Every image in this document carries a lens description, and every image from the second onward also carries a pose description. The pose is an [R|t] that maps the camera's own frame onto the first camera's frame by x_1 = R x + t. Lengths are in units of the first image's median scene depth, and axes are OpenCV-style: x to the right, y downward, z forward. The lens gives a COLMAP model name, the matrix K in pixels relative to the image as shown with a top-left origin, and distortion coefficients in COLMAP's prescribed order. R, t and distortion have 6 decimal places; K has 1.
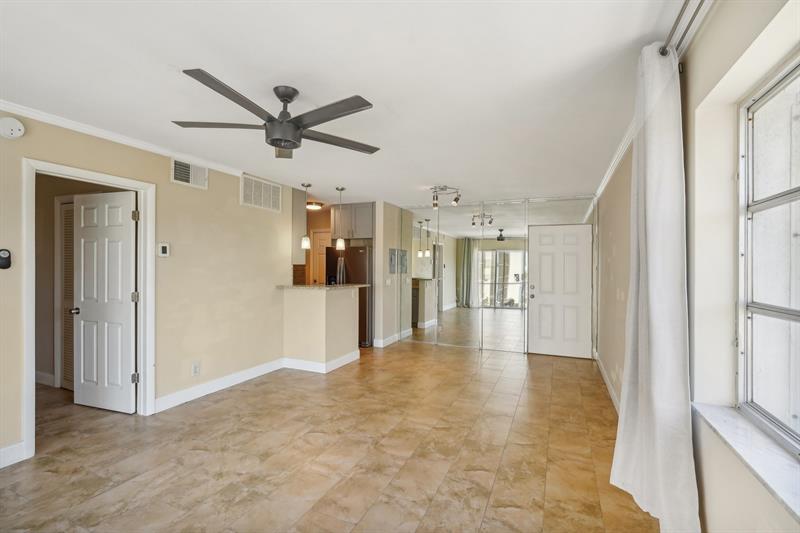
lens RADIAL K [[366.2, 0, 372.8], [0, 366.2, 258.6], [0, 0, 1]] dist [-0.012163, 0.003862]
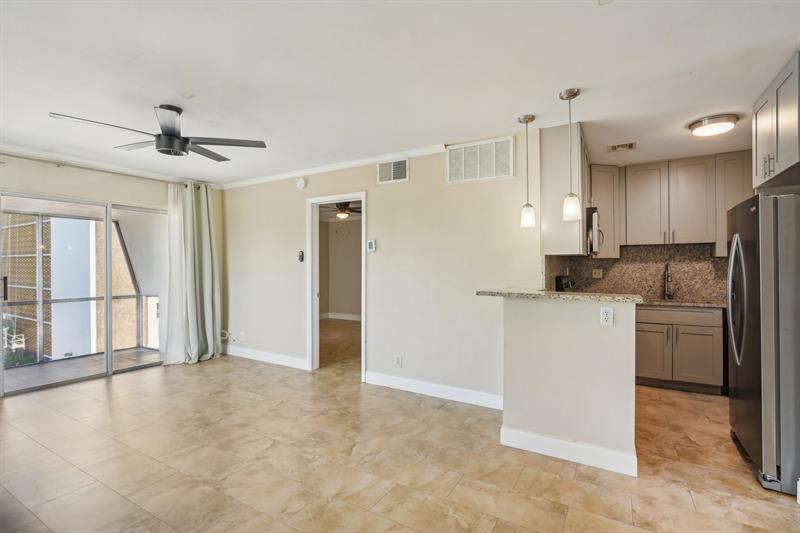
lens RADIAL K [[366.2, 0, 394.2], [0, 366.2, 269.4], [0, 0, 1]] dist [-0.012163, 0.003862]
pose [[-0.058028, -0.007572, -0.998286, 0.390697], [0.013914, 0.999868, -0.008392, 0.040736], [0.998218, -0.014377, -0.057915, 0.758661]]
